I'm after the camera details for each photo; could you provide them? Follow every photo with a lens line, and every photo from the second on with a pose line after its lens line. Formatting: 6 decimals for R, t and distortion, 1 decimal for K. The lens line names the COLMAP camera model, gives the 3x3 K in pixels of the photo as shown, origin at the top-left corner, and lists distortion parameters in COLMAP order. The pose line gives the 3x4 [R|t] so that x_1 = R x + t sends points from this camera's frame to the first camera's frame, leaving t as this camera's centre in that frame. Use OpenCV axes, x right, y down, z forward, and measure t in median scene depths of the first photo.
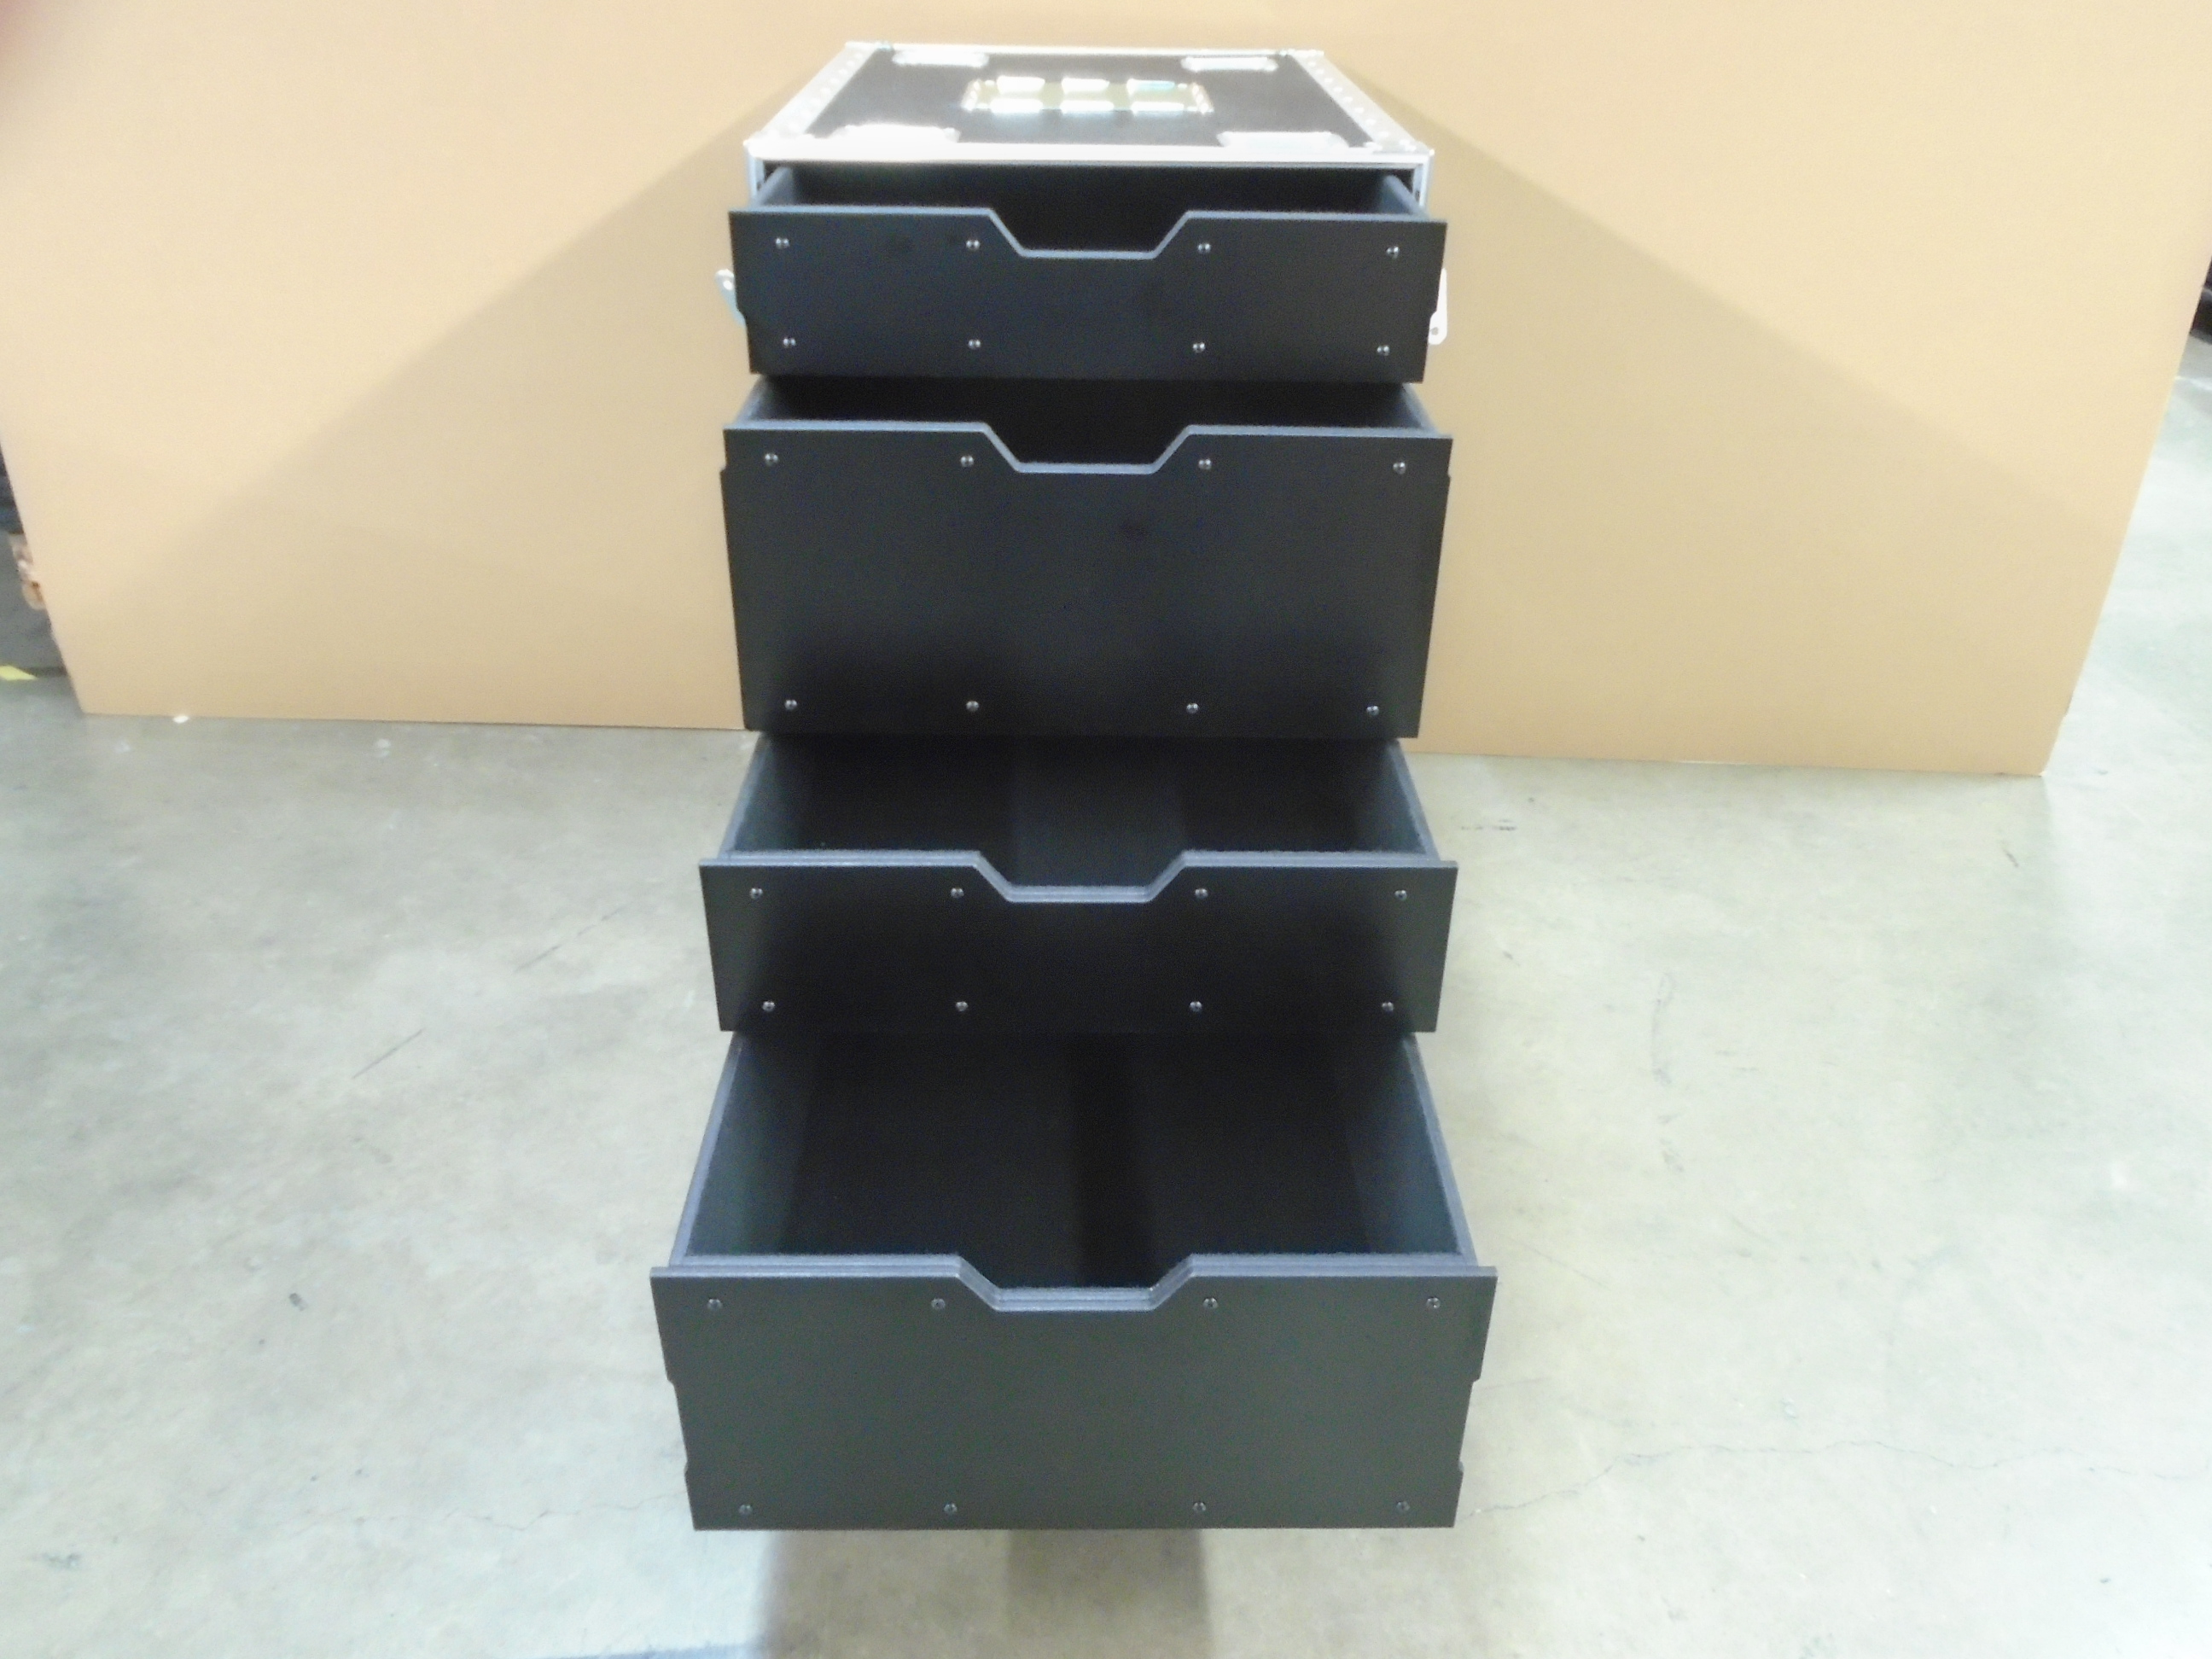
lens RADIAL K [[1692.8, 0, 1105.6], [0, 1692.8, 816.9], [0, 0, 1]] dist [-0.004978, -0.000788]
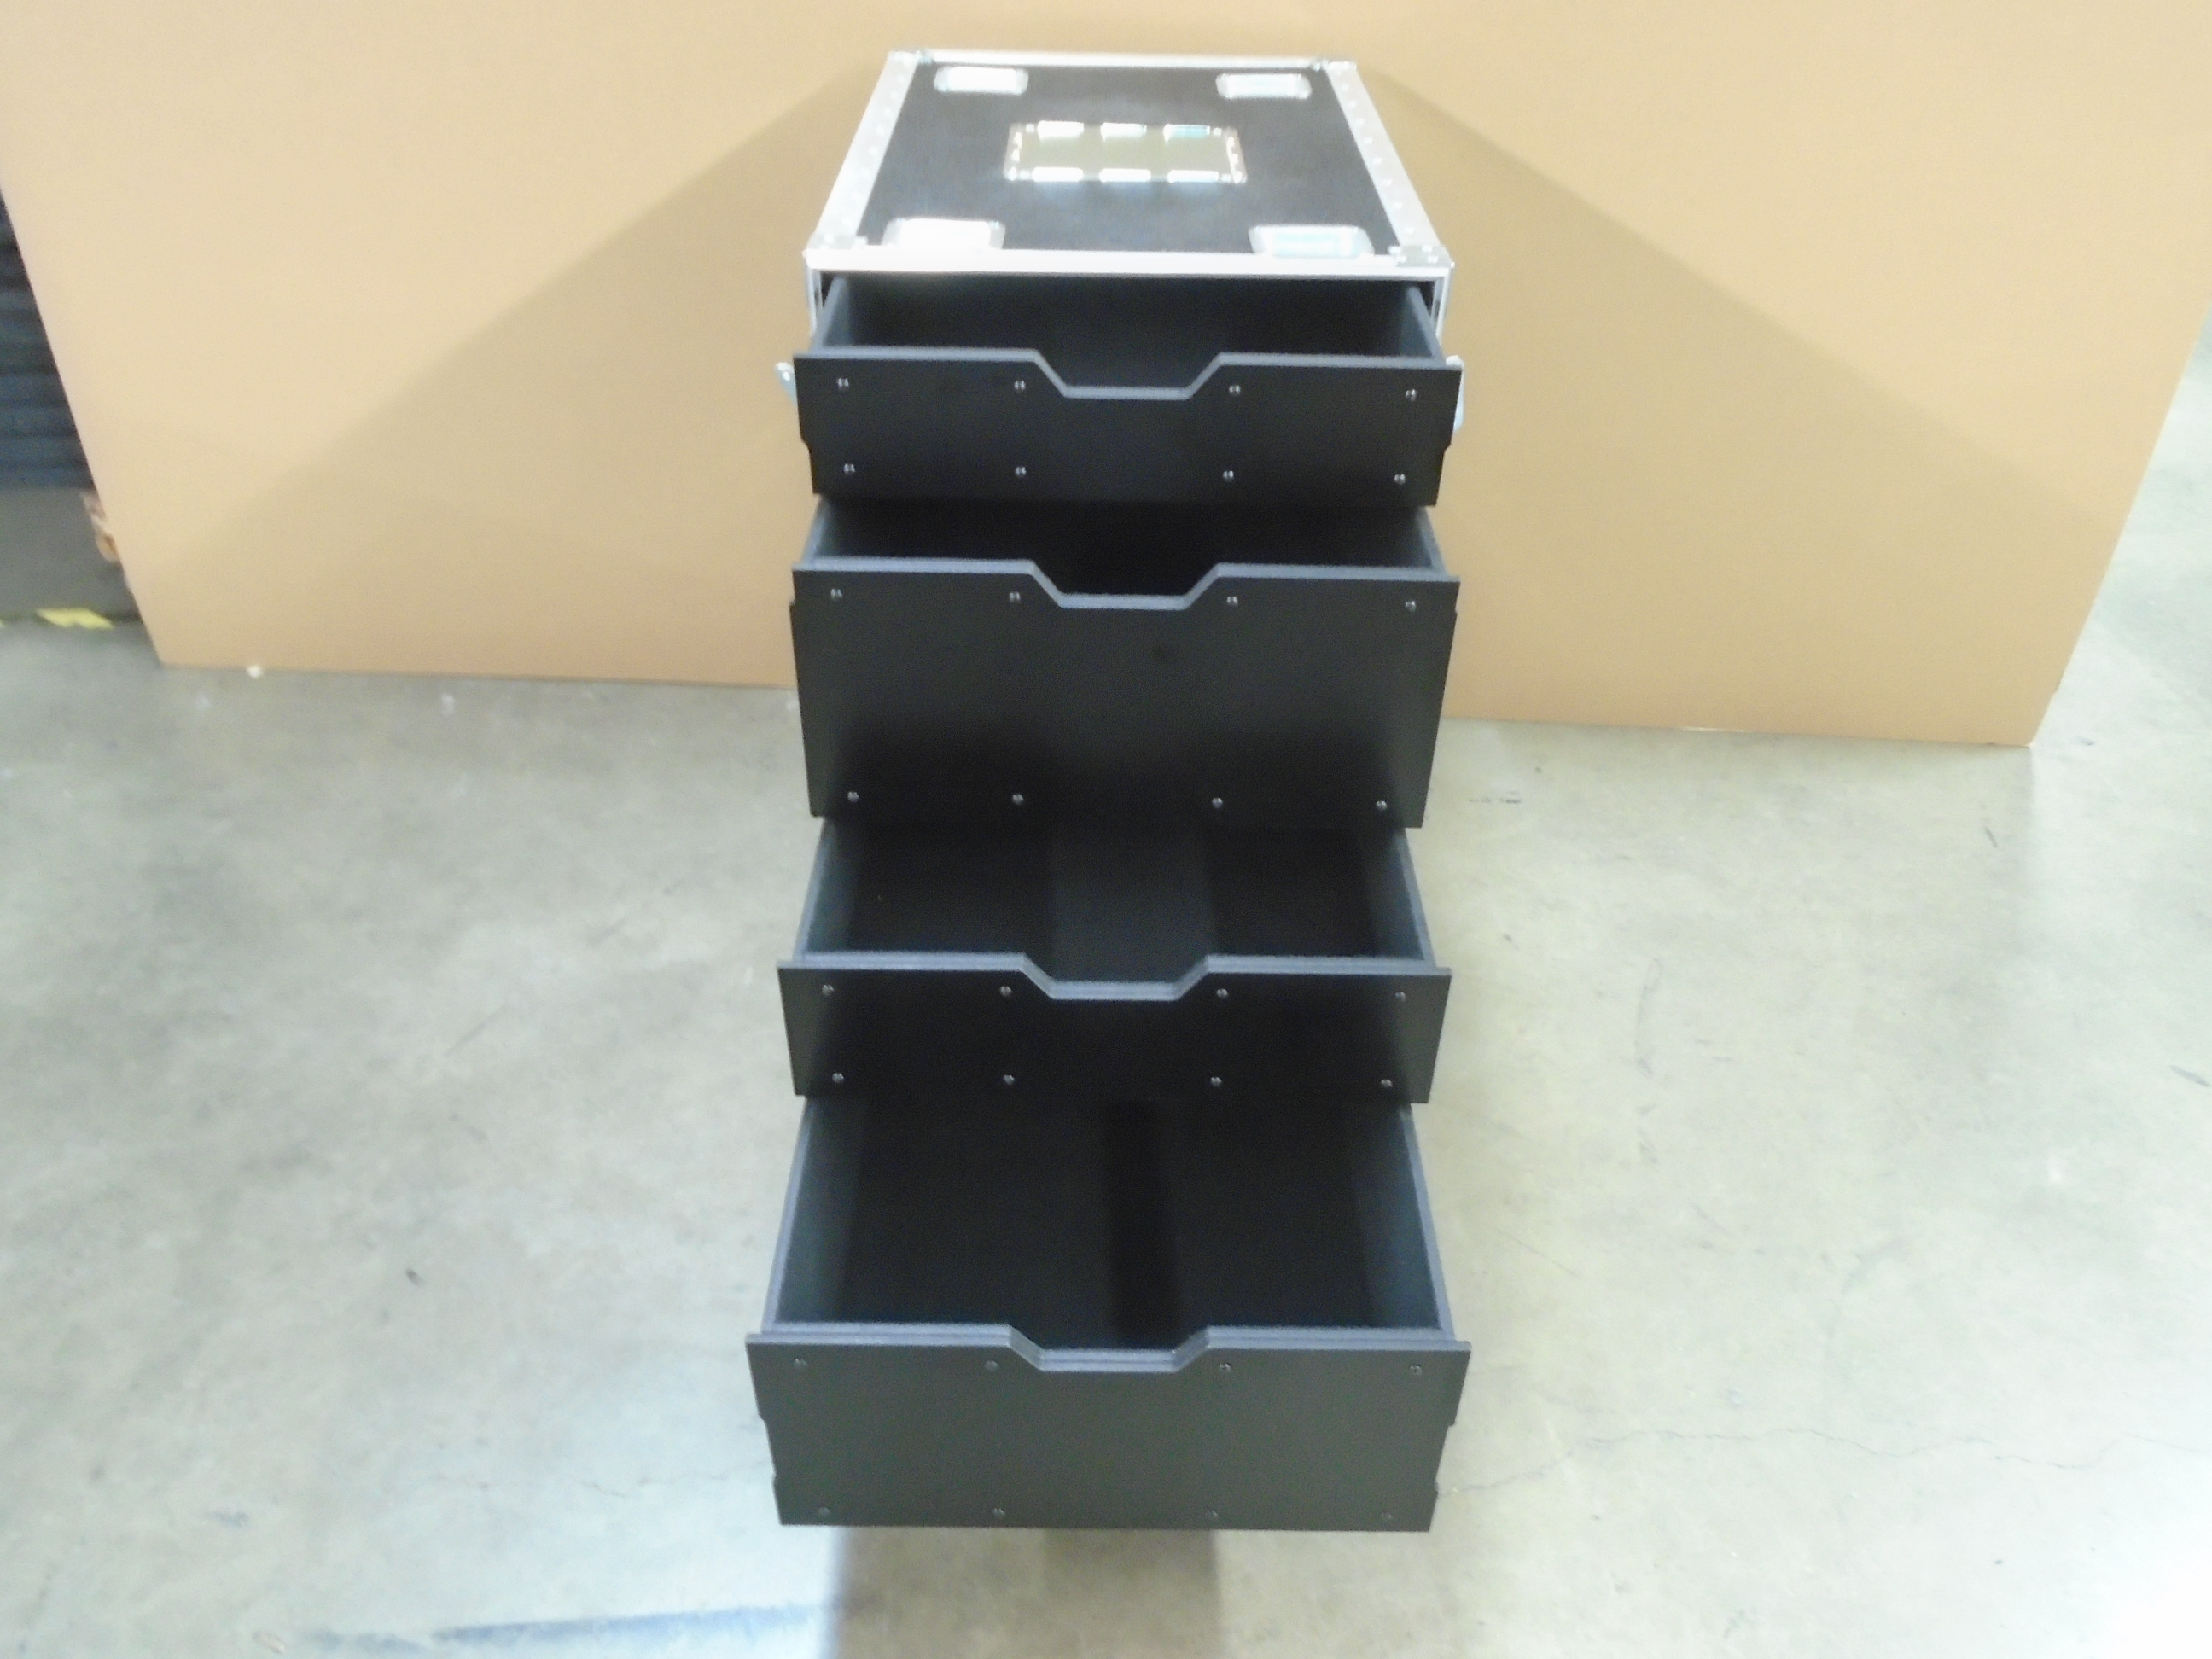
lens RADIAL K [[1697.2, 0, 1105.9], [0, 1697.2, 810.2], [0, 0, 1]] dist [-0.008110, 0.003792]
pose [[0.999878, 0.010520, -0.011508, -0.006785], [-0.009181, 0.993804, 0.110769, -0.148597], [0.012602, -0.110650, 0.993780, -0.080357]]
